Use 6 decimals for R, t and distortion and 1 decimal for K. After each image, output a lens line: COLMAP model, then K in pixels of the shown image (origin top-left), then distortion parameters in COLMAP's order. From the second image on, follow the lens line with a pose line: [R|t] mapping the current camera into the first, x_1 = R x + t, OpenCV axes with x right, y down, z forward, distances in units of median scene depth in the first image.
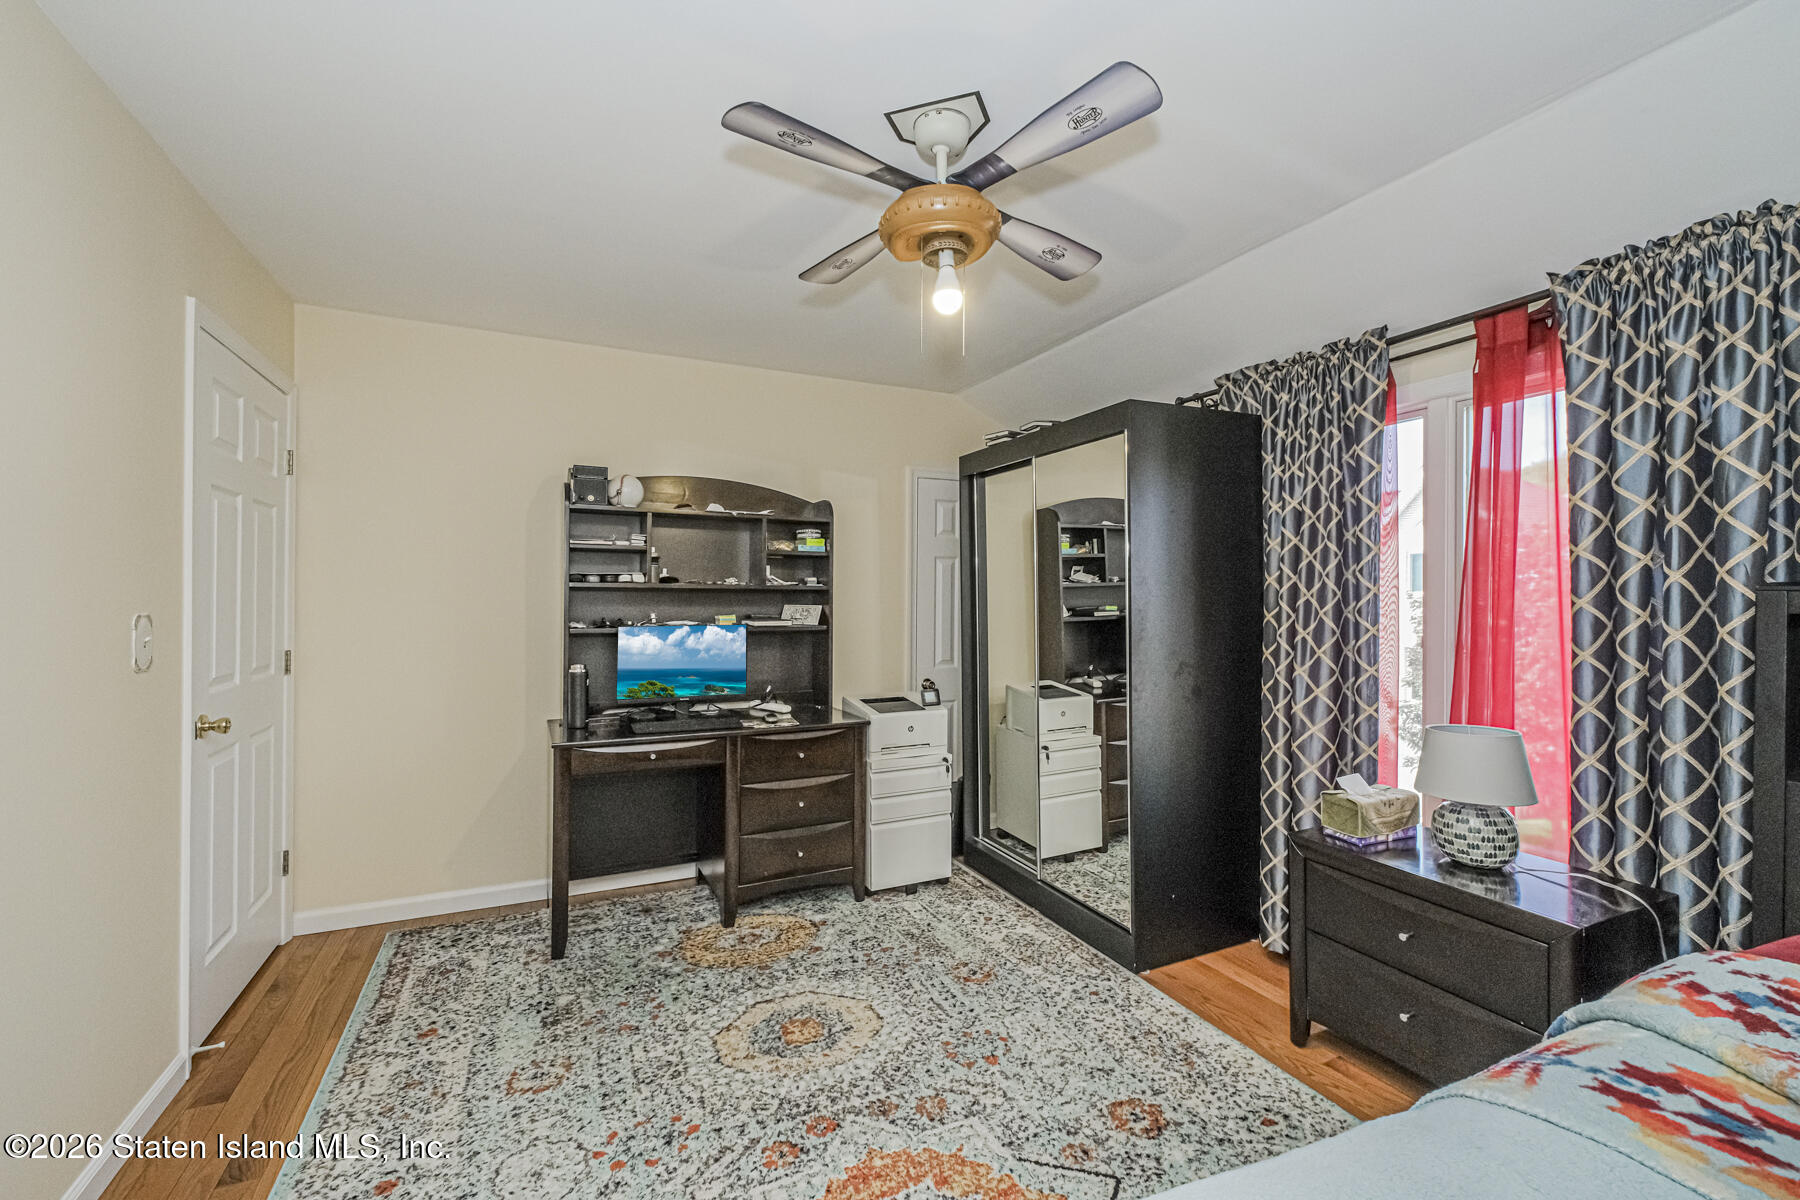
lens RADIAL K [[751.3, 0, 908.0], [0, 751.3, 592.5], [0, 0, 1]] dist [0.034200, 0.000058]
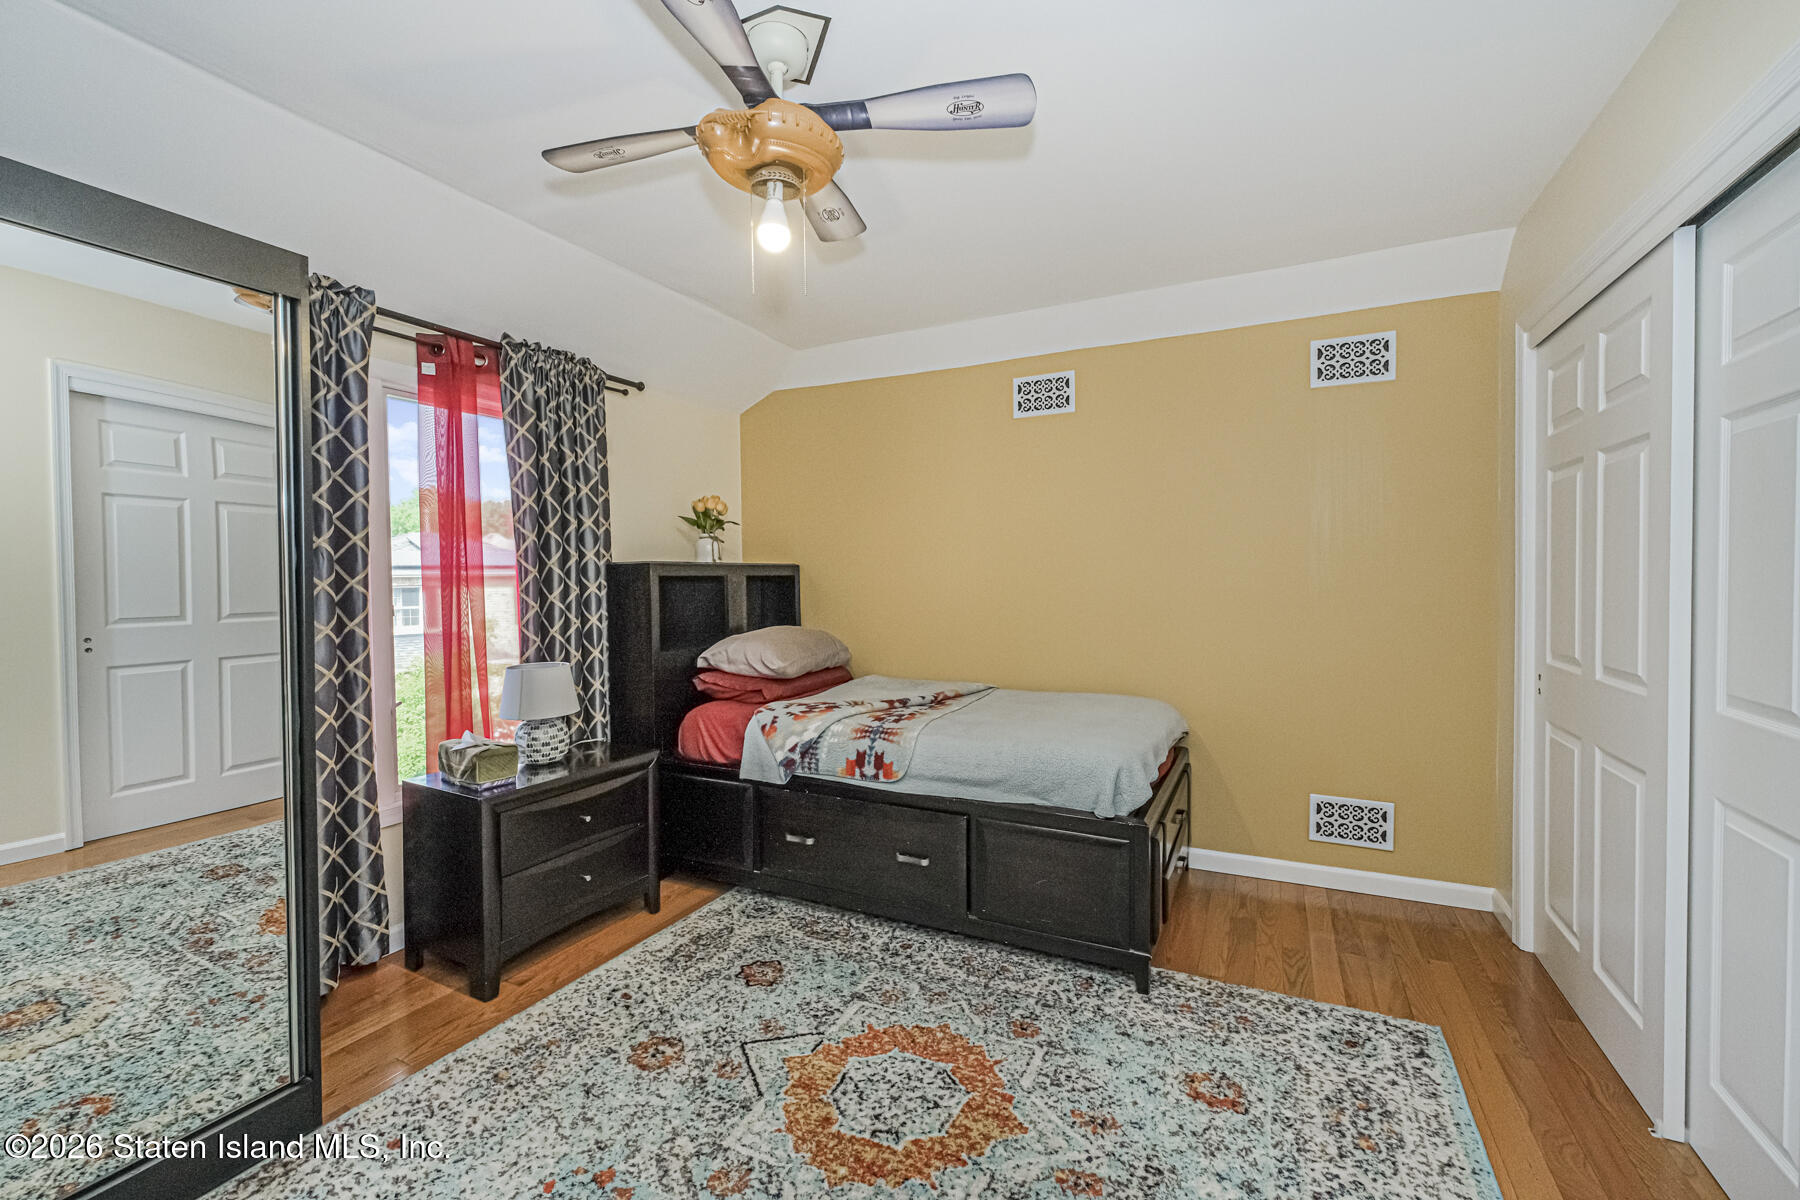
lens RADIAL K [[746.3, 0, 893.2], [0, 746.3, 596.2], [0, 0, 1]] dist [-0.000973, 0.000079]
pose [[-0.605188, -0.024960, 0.795691, -0.669675], [-0.006523, 0.999630, 0.026396, 0.016190], [-0.796056, 0.010784, -0.605127, 1.276454]]
